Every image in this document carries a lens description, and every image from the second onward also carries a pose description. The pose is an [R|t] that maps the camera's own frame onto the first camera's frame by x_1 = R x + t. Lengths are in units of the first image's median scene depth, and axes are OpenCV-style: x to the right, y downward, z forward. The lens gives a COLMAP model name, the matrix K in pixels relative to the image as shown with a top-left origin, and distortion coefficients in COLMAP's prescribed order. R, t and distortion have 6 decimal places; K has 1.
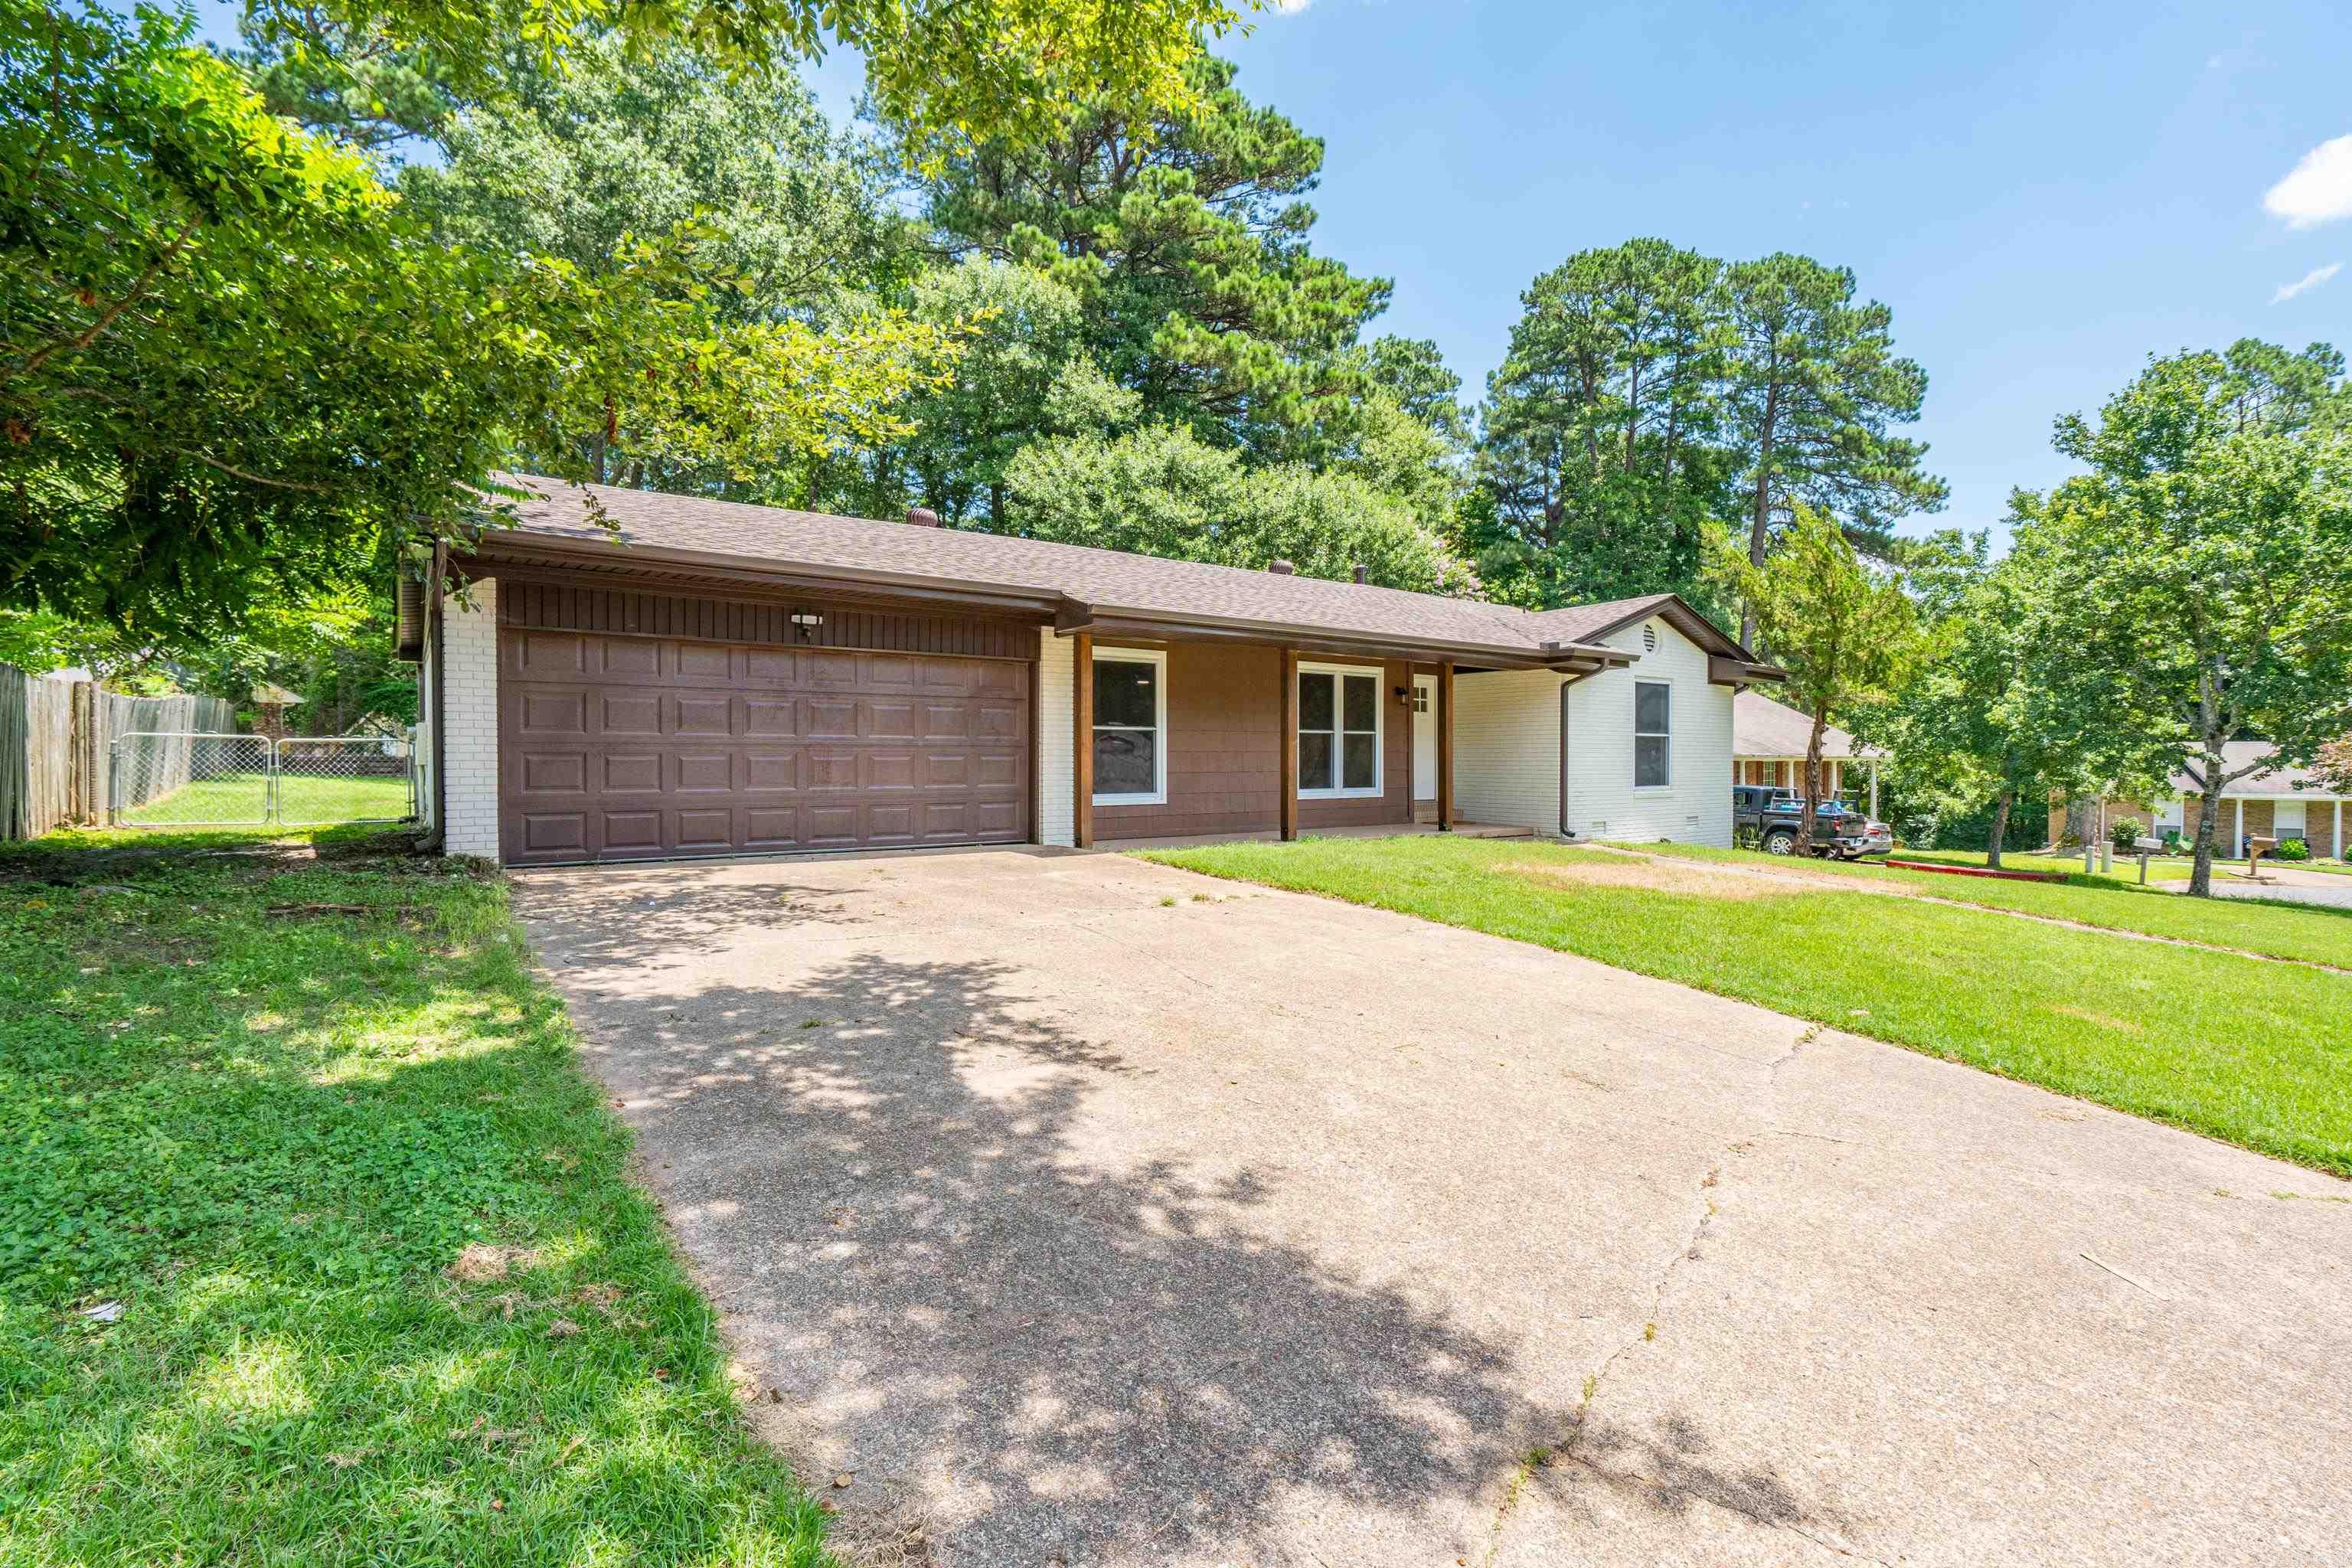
lens RADIAL K [[1077.7, 0, 1170.0], [0, 1077.7, 759.9], [0, 0, 1]] dist [-0.000349, 0.001210]
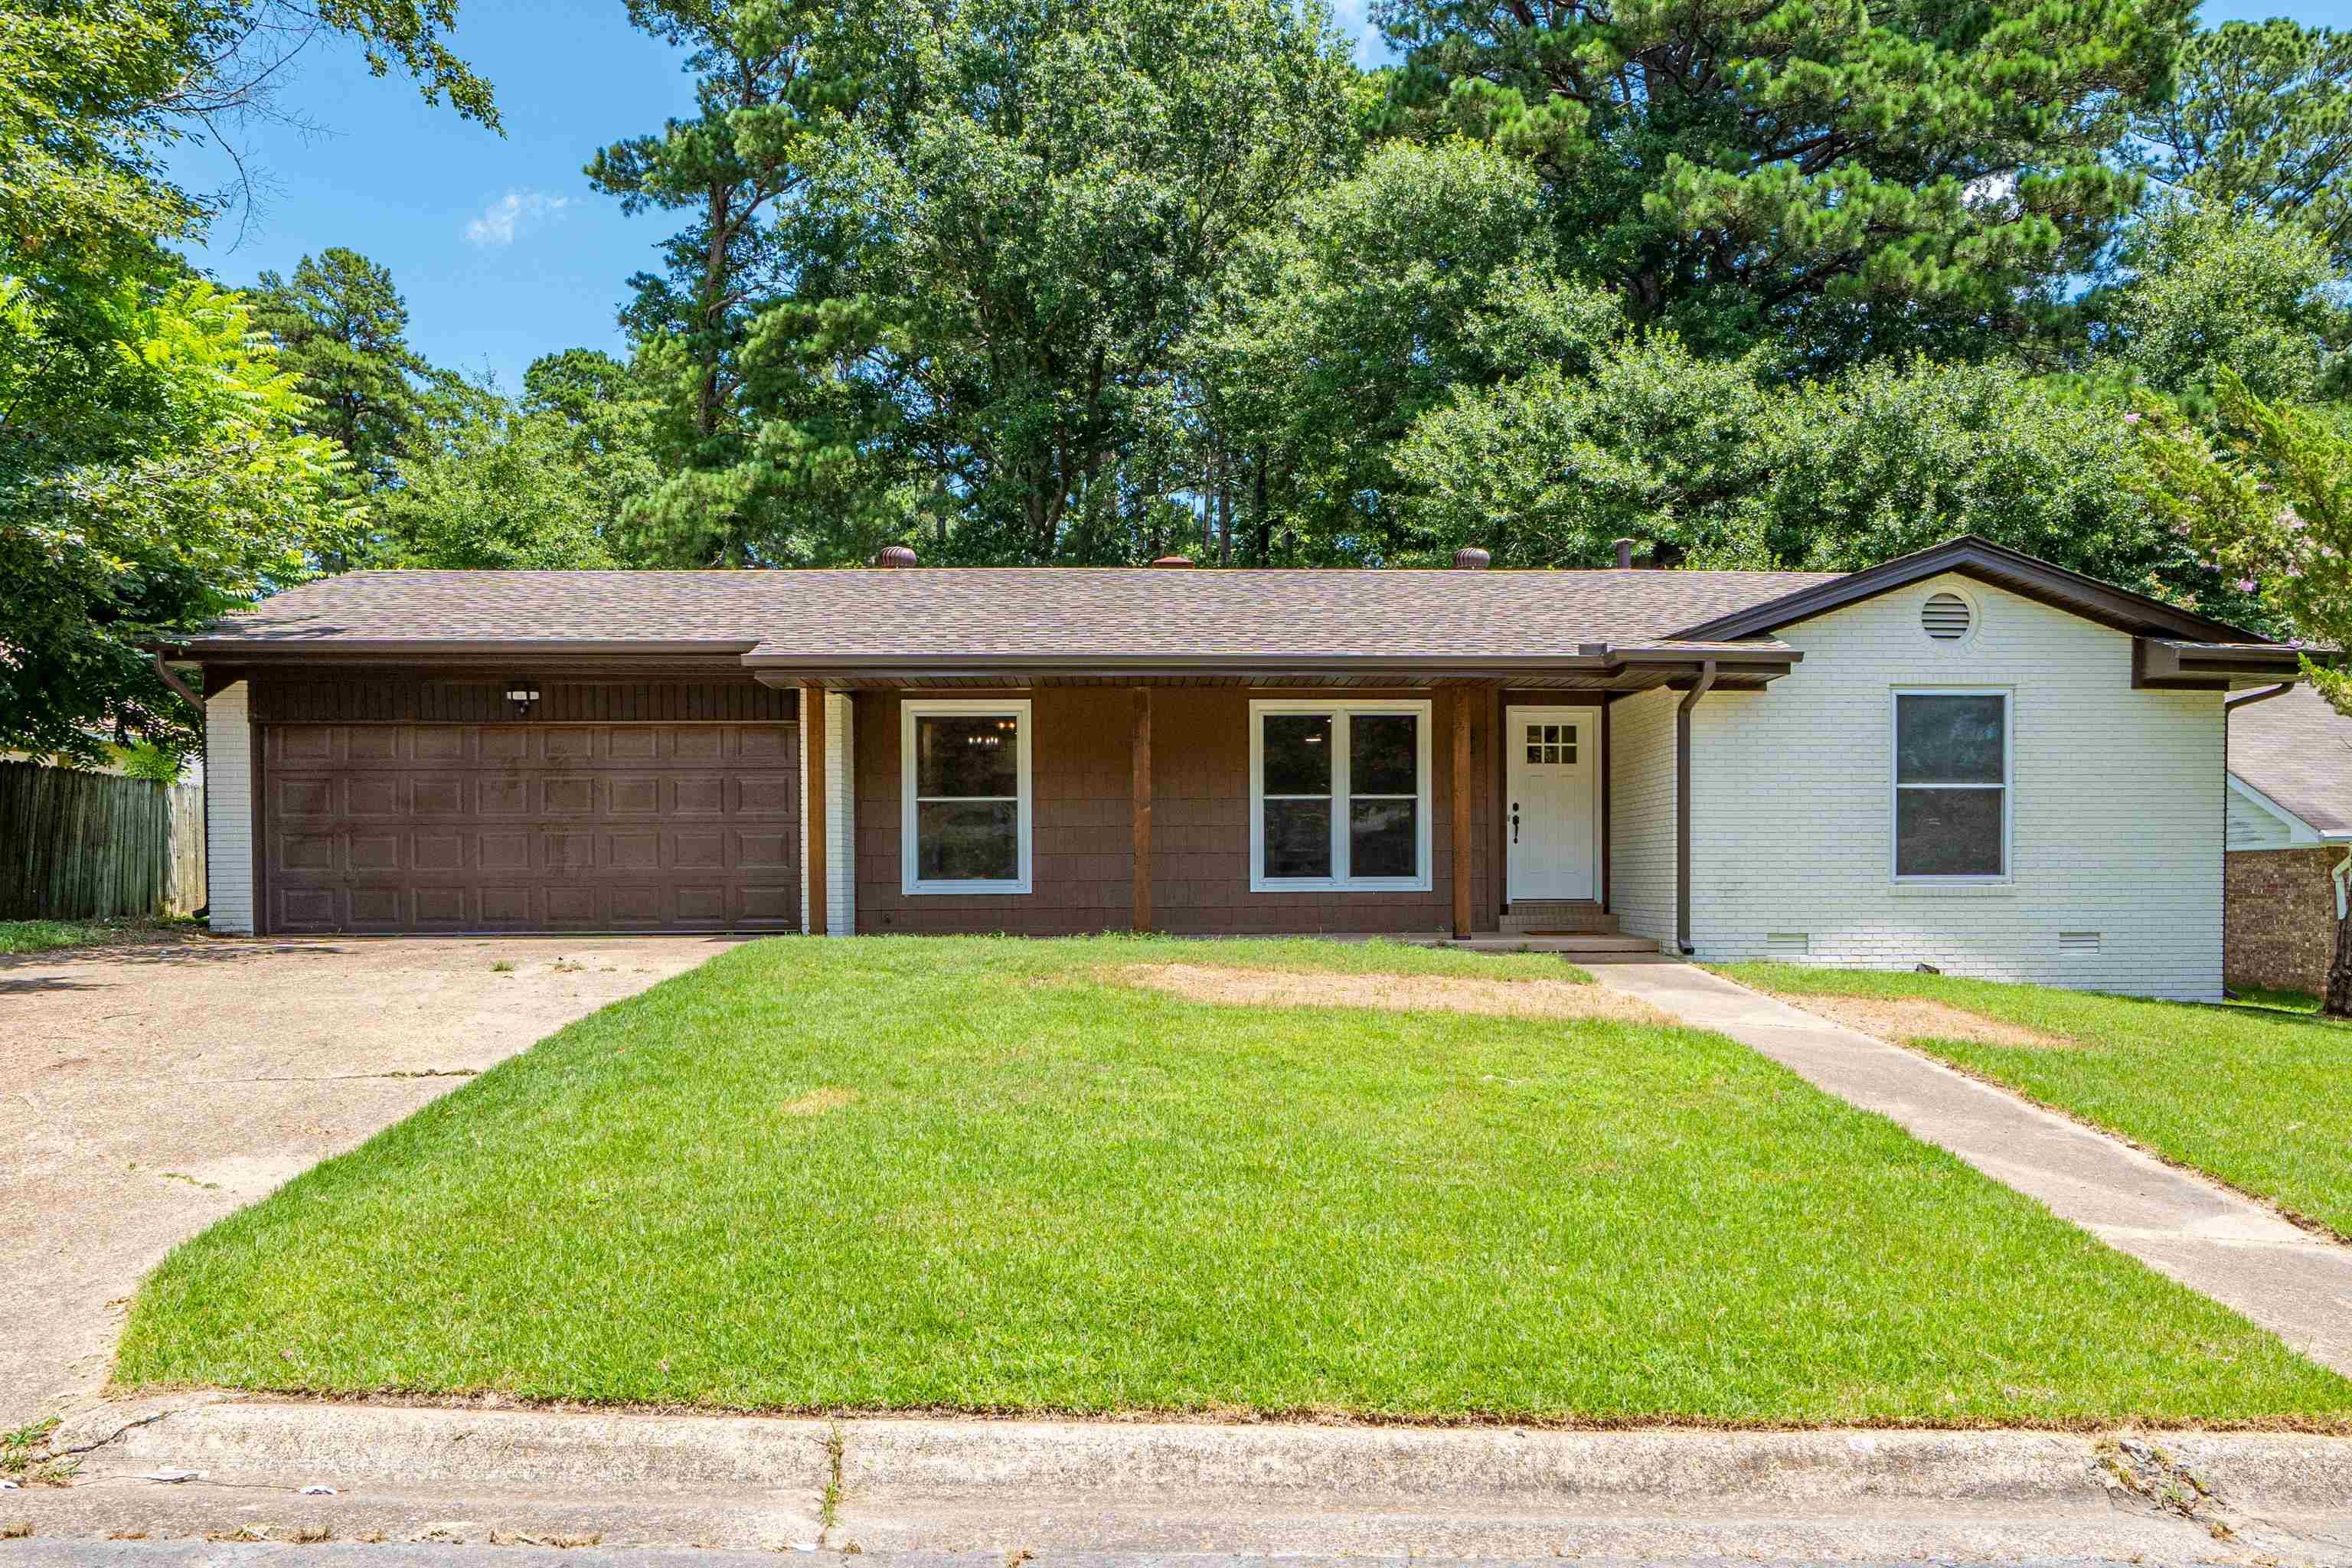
lens RADIAL K [[1709.3, 0, 1240.8], [0, 1709.3, 898.7], [0, 0, 1]] dist [0.000629, -0.006529]
pose [[0.838083, -0.005364, -0.545516, 0.669129], [0.007435, 0.999971, 0.001590, 0.036006], [0.545492, -0.005388, 0.838099, 0.034994]]
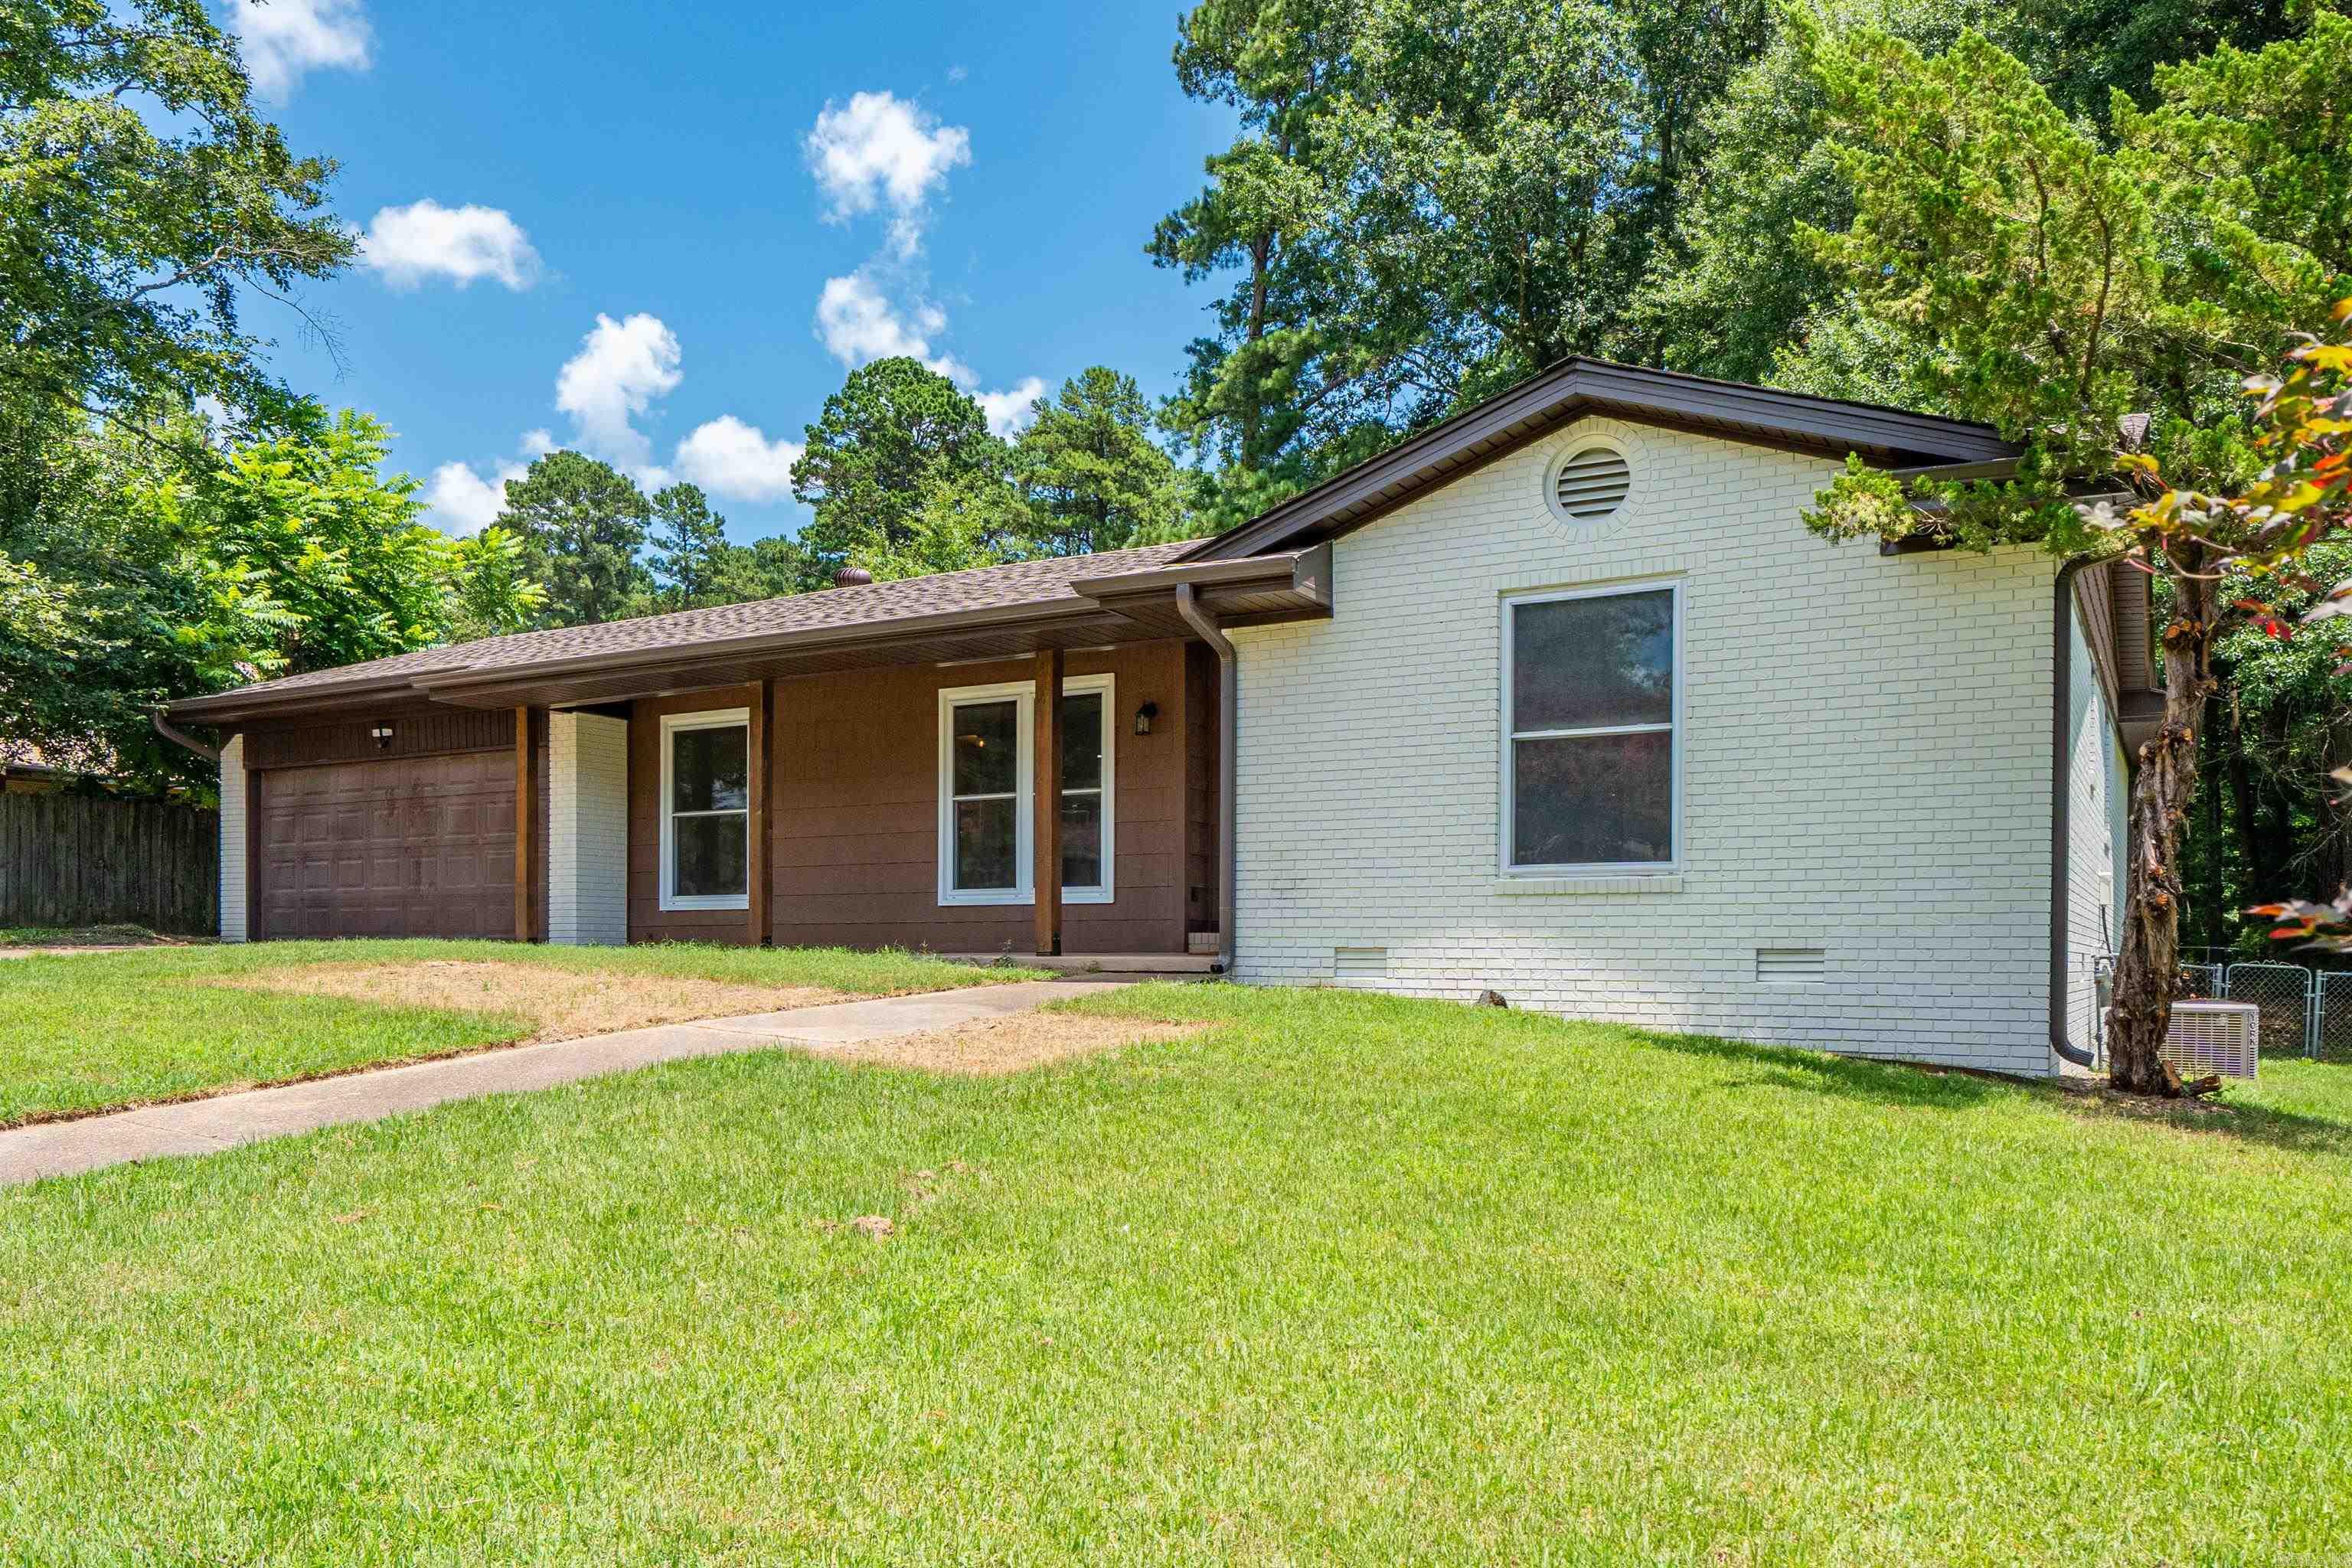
lens RADIAL K [[1777.5, 0, 1177.7], [0, 1777.5, 974.0], [0, 0, 1]] dist [0.007841, -0.004764]
pose [[0.398566, 0.001461, -0.917138, 1.040781], [-0.004924, 0.999988, -0.000547, 0.070799], [0.917126, 0.004734, 0.398569, 0.648348]]
